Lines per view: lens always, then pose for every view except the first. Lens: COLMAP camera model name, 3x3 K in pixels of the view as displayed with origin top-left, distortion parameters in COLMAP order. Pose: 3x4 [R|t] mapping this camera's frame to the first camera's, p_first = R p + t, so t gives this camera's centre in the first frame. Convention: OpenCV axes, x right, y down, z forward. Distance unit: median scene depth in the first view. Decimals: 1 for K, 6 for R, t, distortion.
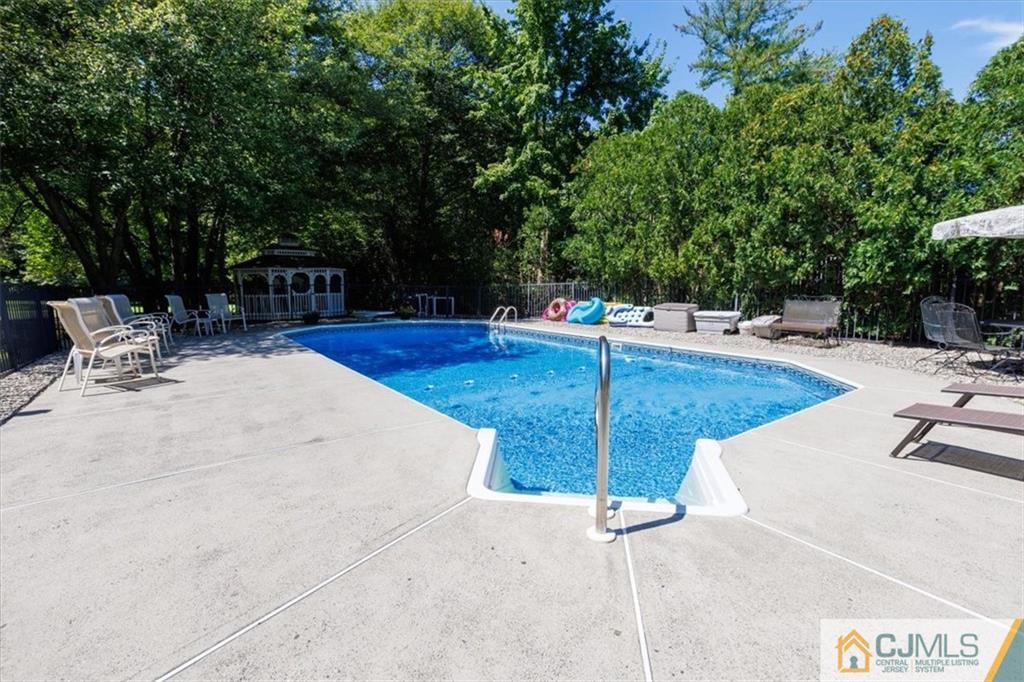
lens RADIAL K [[447.4, 0, 508.2], [0, 447.4, 340.8], [0, 0, 1]] dist [0.001840, 0.000695]
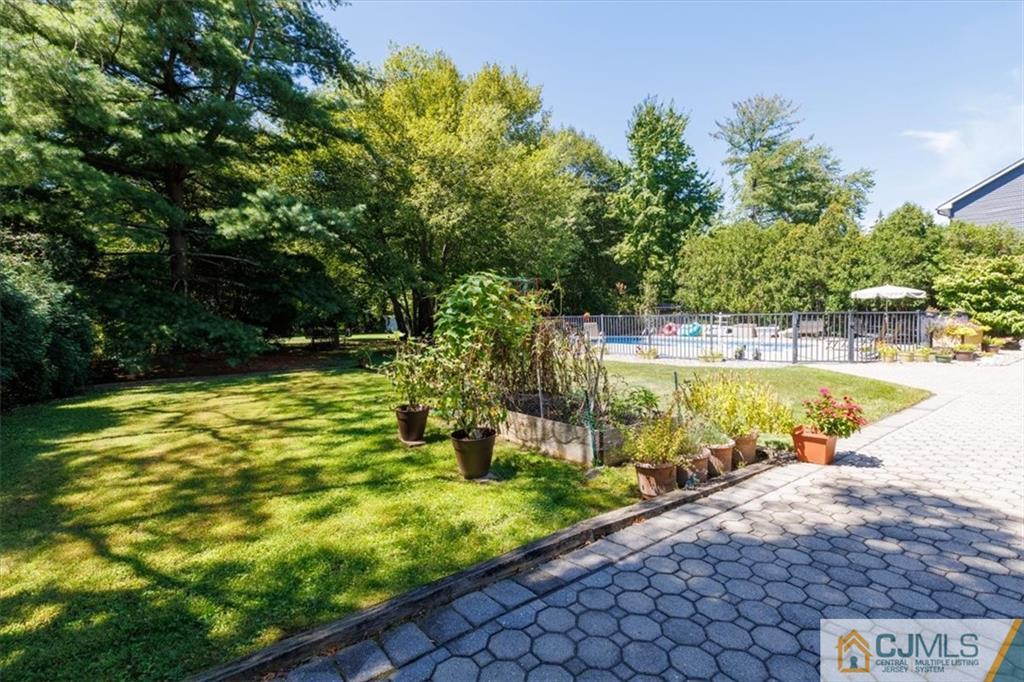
lens RADIAL K [[447.4, 0, 510.1], [0, 447.4, 340.8], [0, 0, 1]] dist [0.001840, 0.000695]
pose [[0.999711, -0.015020, -0.018751, -0.658346], [0.013679, 0.997477, -0.069664, 0.120784], [0.019750, 0.069387, 0.997394, -1.045505]]
